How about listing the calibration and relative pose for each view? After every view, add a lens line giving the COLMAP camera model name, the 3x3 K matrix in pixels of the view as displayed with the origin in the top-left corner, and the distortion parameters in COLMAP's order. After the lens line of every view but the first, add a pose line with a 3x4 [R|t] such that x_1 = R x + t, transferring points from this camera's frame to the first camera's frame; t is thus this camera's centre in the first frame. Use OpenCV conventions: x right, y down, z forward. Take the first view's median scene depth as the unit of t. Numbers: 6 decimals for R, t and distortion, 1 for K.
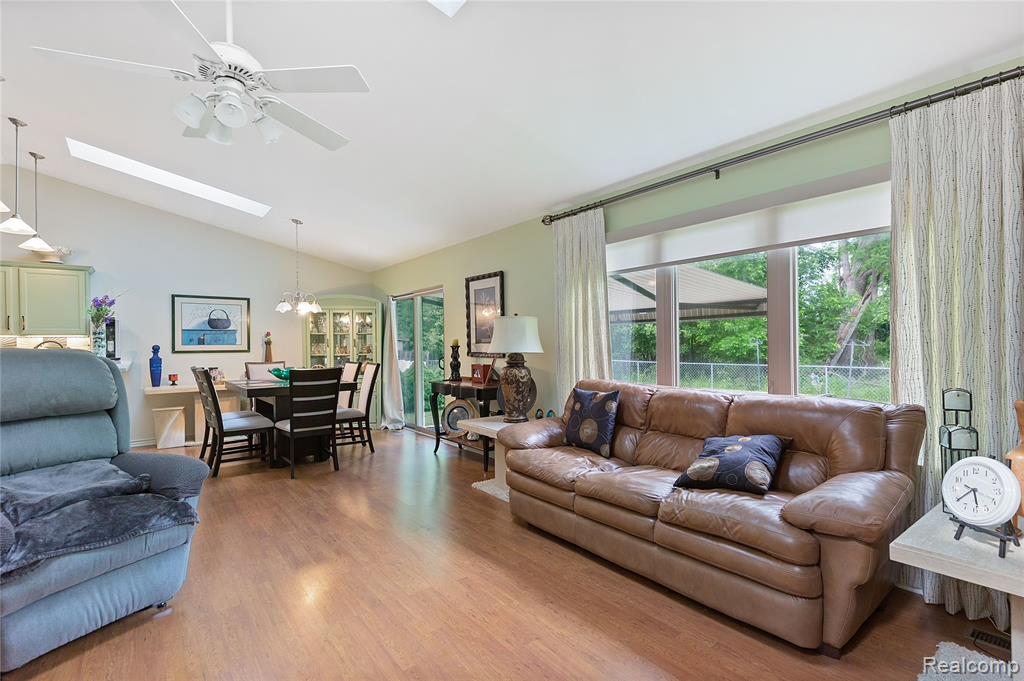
lens RADIAL K [[475.1, 0, 512.0], [0, 475.1, 340.5], [0, 0, 1]] dist [0.002522, 0.000928]
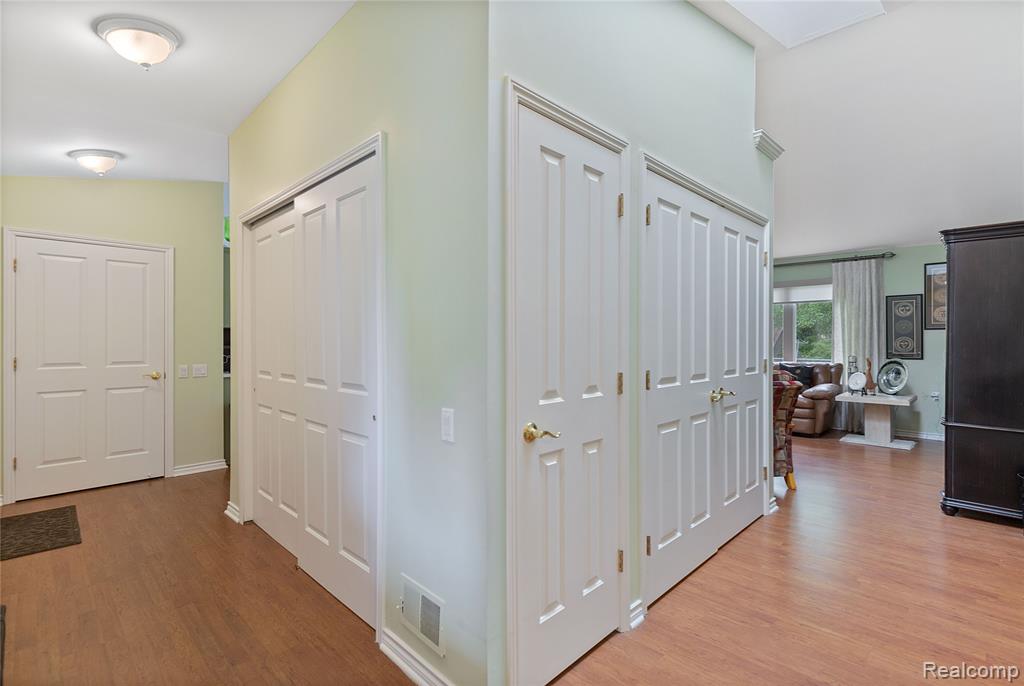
lens RADIAL K [[470.4, 0, 512.0], [0, 470.4, 343.0], [0, 0, 1]] dist [0.000027, -0.000085]
pose [[0.992397, 0.009042, 0.122745, -1.538231], [-0.009254, 0.999957, 0.001160, 0.028428], [-0.122729, -0.002287, 0.992438, -1.654556]]
